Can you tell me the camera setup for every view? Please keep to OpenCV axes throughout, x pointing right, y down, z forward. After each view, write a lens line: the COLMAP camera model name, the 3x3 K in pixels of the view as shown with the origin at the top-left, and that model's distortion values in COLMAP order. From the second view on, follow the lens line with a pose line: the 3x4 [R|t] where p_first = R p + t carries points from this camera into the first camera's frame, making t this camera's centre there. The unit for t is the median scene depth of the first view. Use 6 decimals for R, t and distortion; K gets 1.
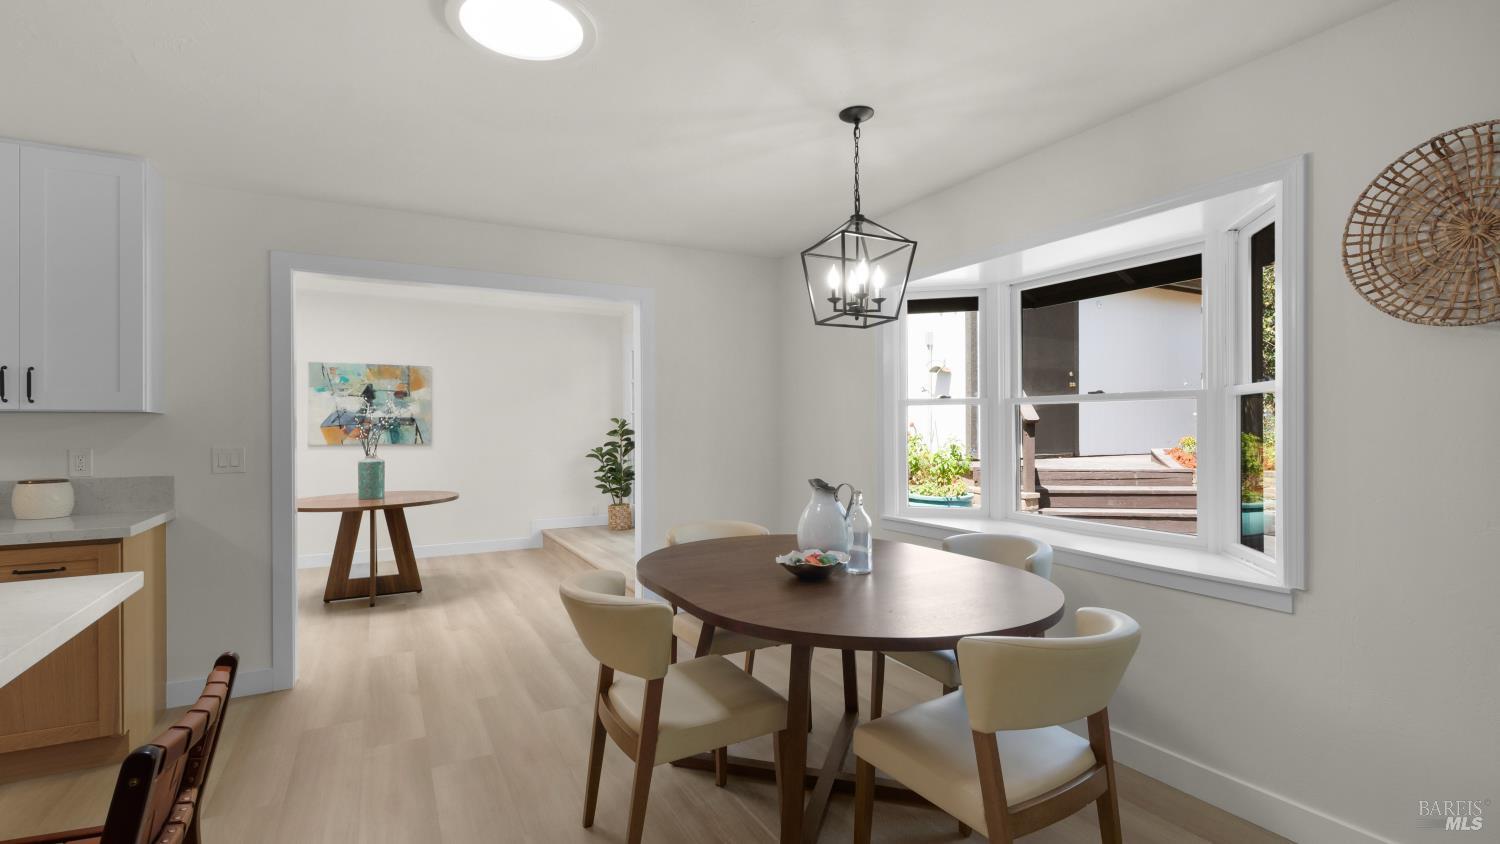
lens RADIAL K [[677.0, 0, 750.0], [0, 677.0, 422.0], [0, 0, 1]] dist [0.005818, -0.000591]
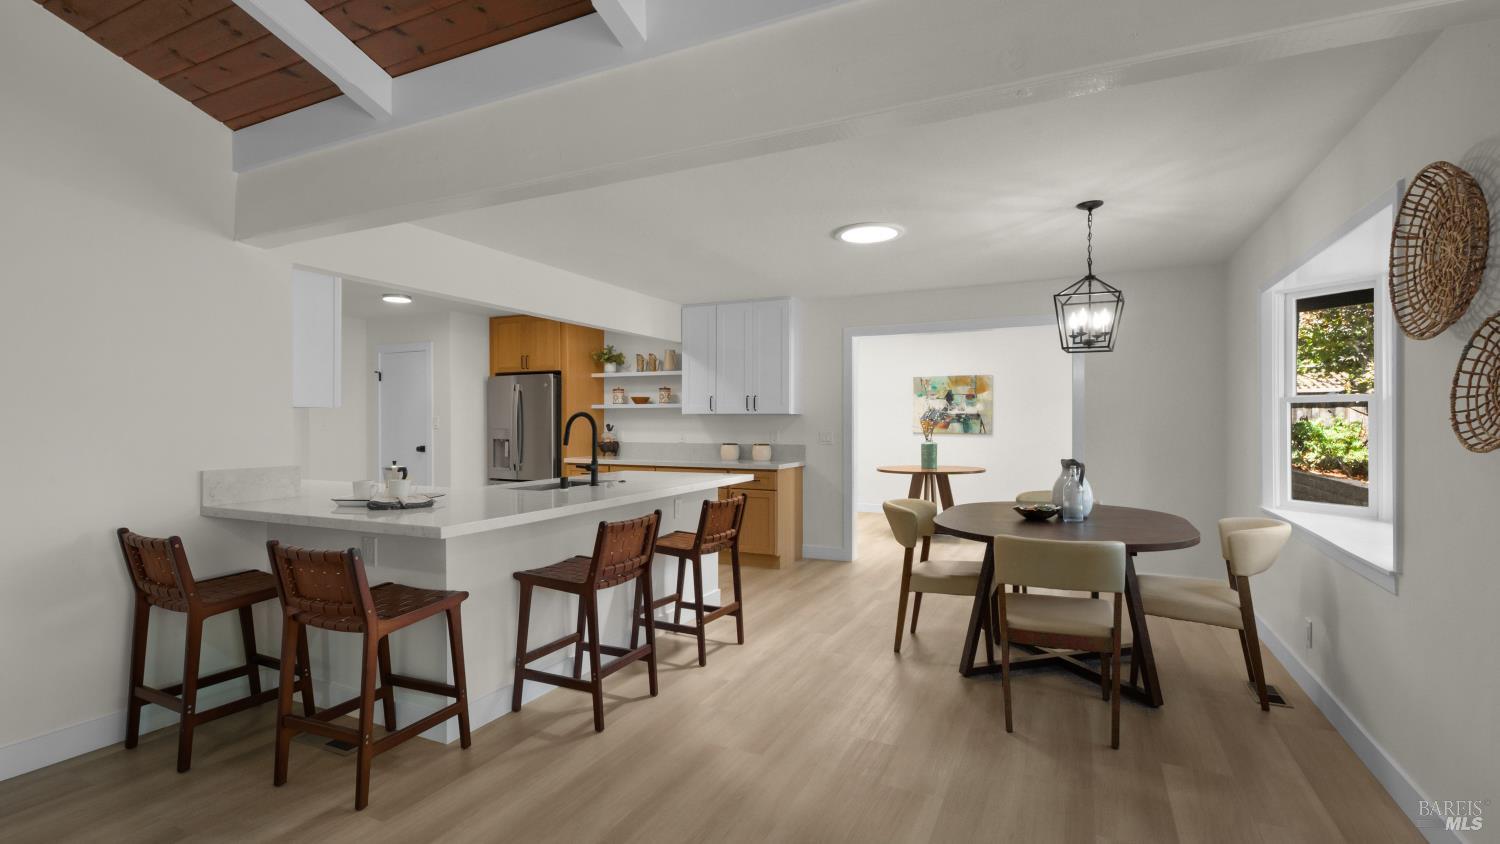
lens RADIAL K [[677.0, 0, 750.0], [0, 677.0, 422.0], [0, 0, 1]] dist [0.005818, -0.000591]
pose [[0.582855, 0.003837, -0.812567, 0.433497], [0.005789, 0.999944, 0.008875, -0.005911], [0.812556, -0.009877, 0.582800, -0.201503]]
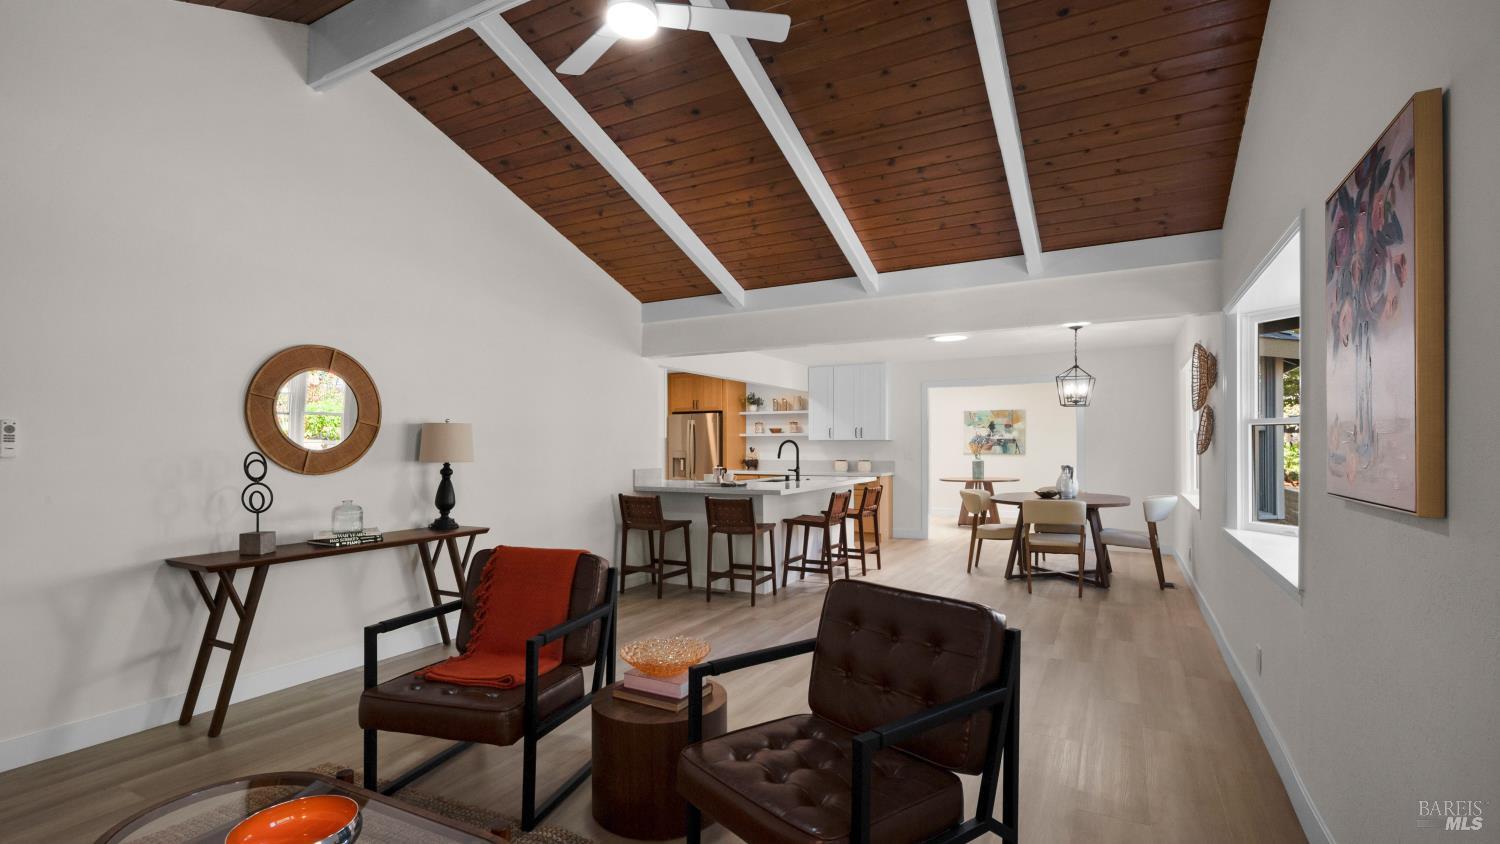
lens RADIAL K [[669.9, 0, 747.6], [0, 669.9, 447.6], [0, 0, 1]] dist [0.001815, -0.000080]
pose [[0.538788, 0.004392, -0.842430, 0.797813], [0.009088, 0.999898, 0.011025, -0.012050], [0.842393, -0.013597, 0.538693, -0.709854]]
